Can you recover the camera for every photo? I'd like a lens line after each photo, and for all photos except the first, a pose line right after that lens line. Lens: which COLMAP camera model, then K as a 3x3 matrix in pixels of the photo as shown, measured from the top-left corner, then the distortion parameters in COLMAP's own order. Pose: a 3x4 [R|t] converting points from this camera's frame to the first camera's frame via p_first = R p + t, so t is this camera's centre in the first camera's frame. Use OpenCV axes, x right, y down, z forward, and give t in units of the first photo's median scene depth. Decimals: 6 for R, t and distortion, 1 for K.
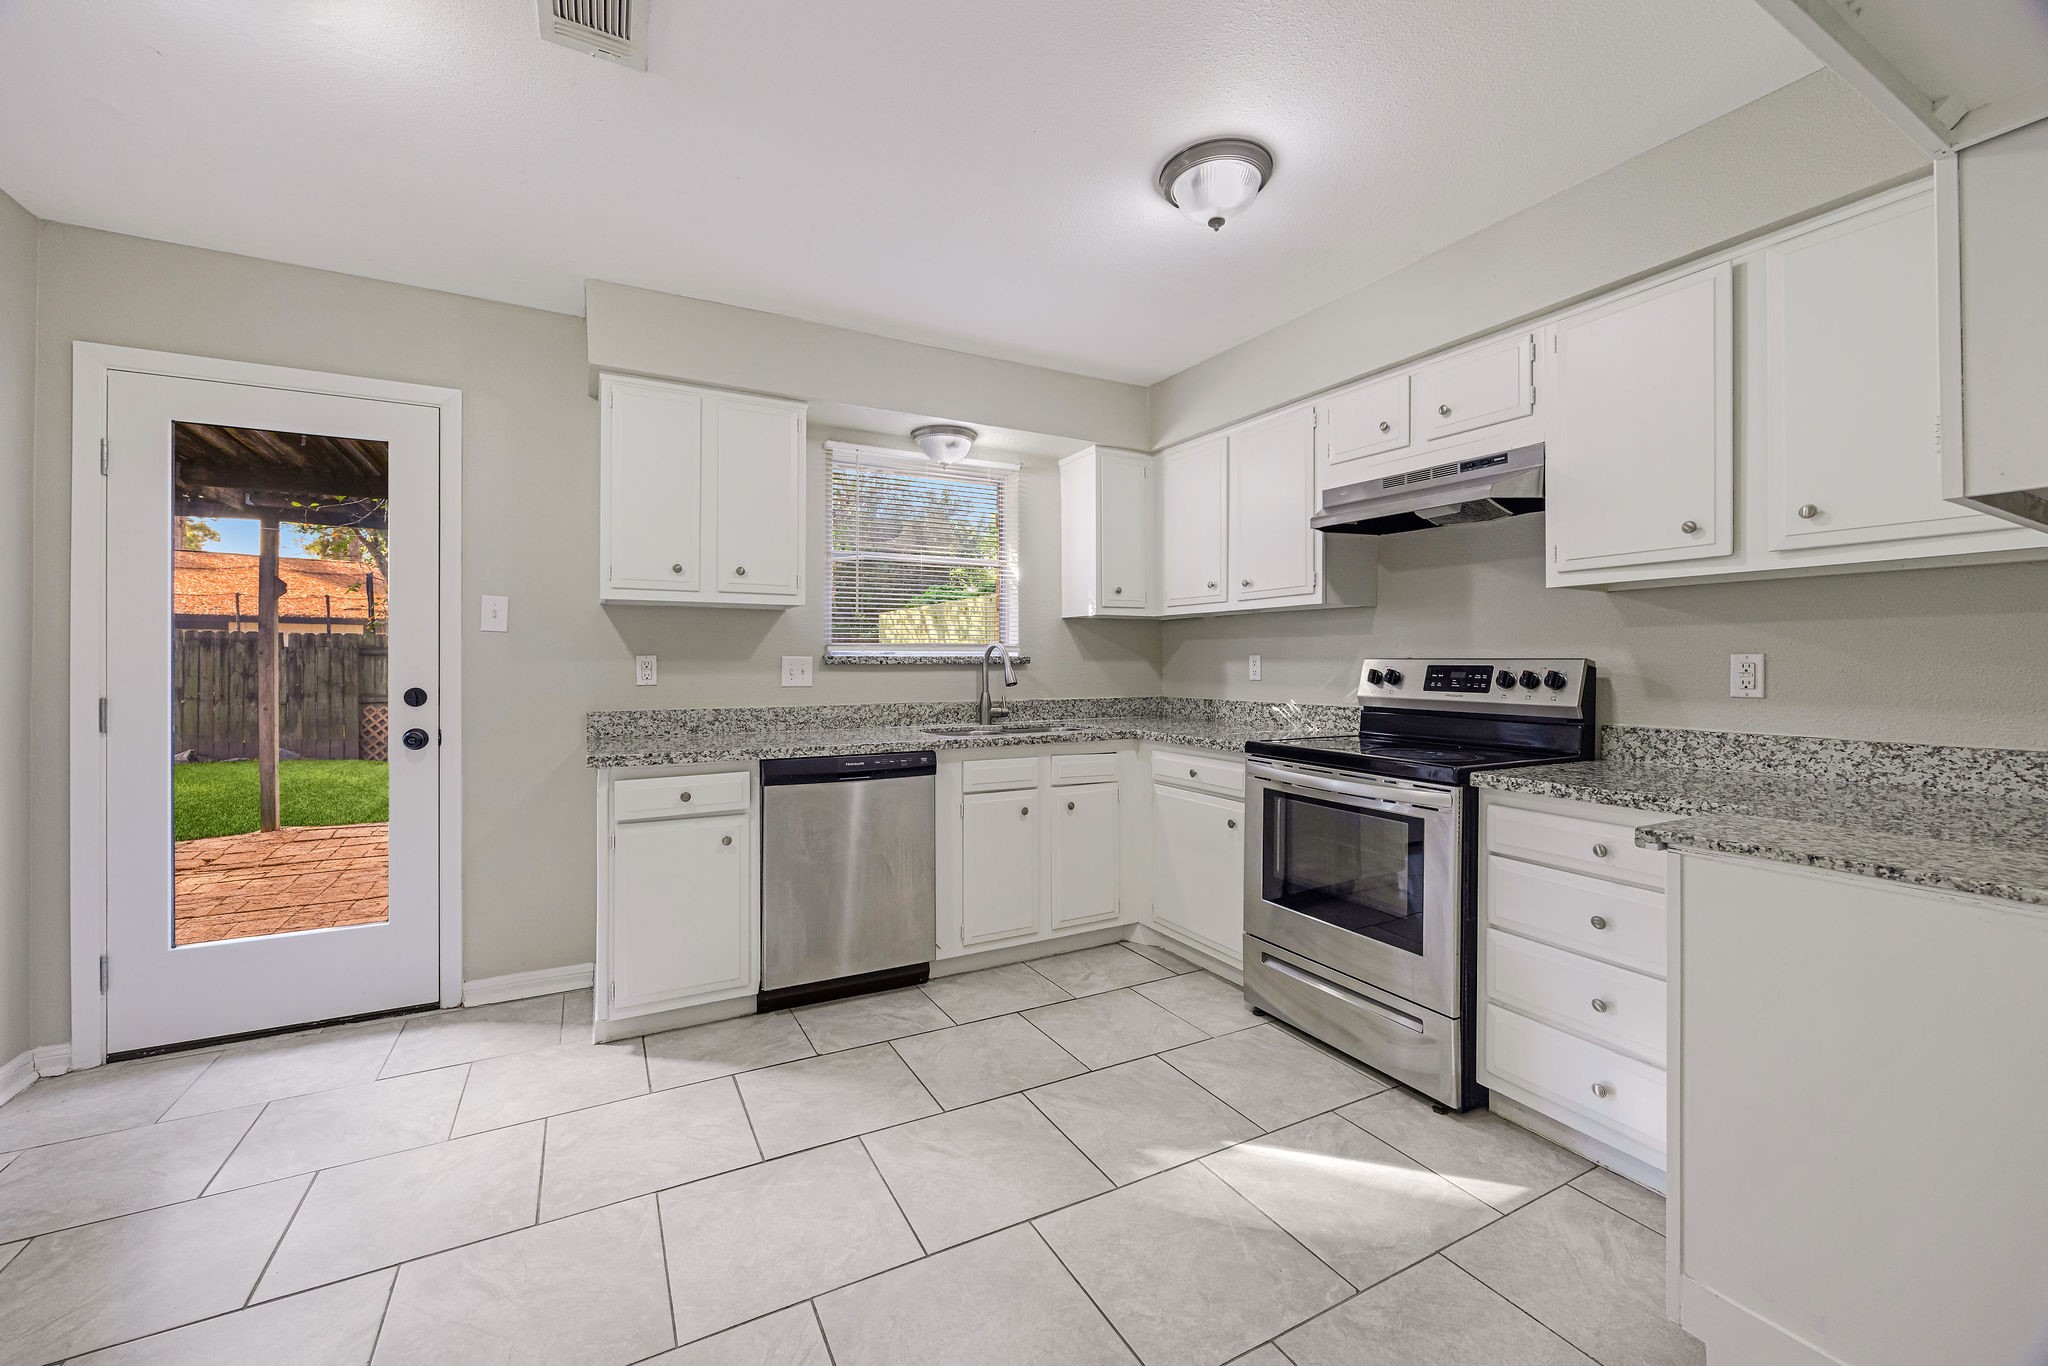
lens RADIAL K [[807.2, 0, 1024.7], [0, 807.2, 663.1], [0, 0, 1]] dist [-0.002810, 0.000017]
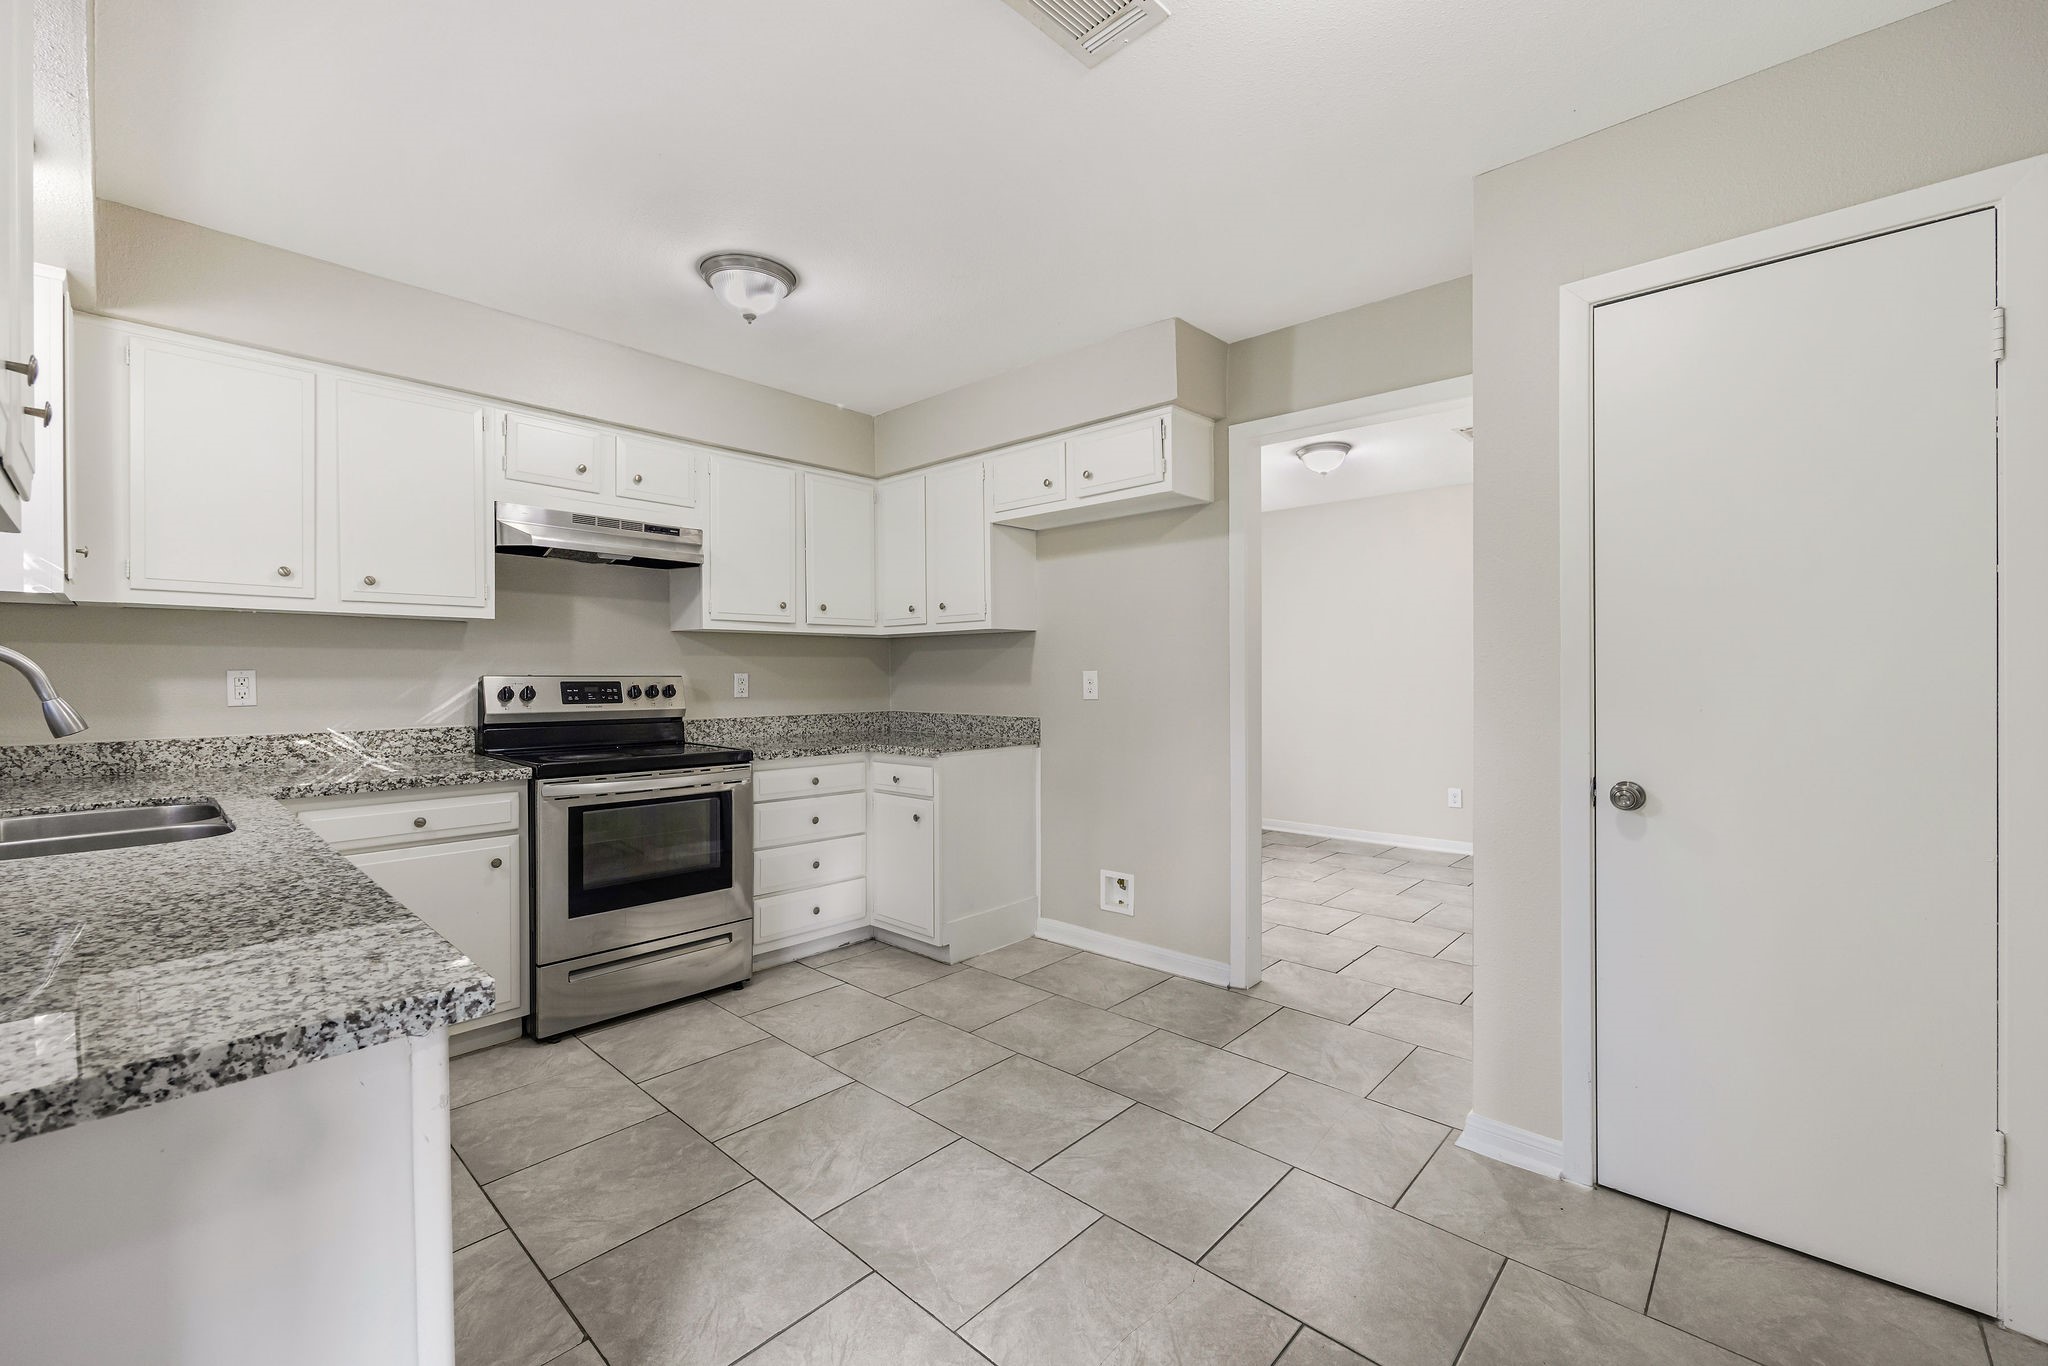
lens RADIAL K [[842.0, 0, 1018.8], [0, 842.0, 672.1], [0, 0, 1]] dist [-0.001587, 0.000043]
pose [[-0.324415, -0.000115, 0.945915, -0.894900], [0.000898, 1.000000, 0.000429, -0.011829], [-0.945914, 0.000989, -0.324415, 0.842276]]
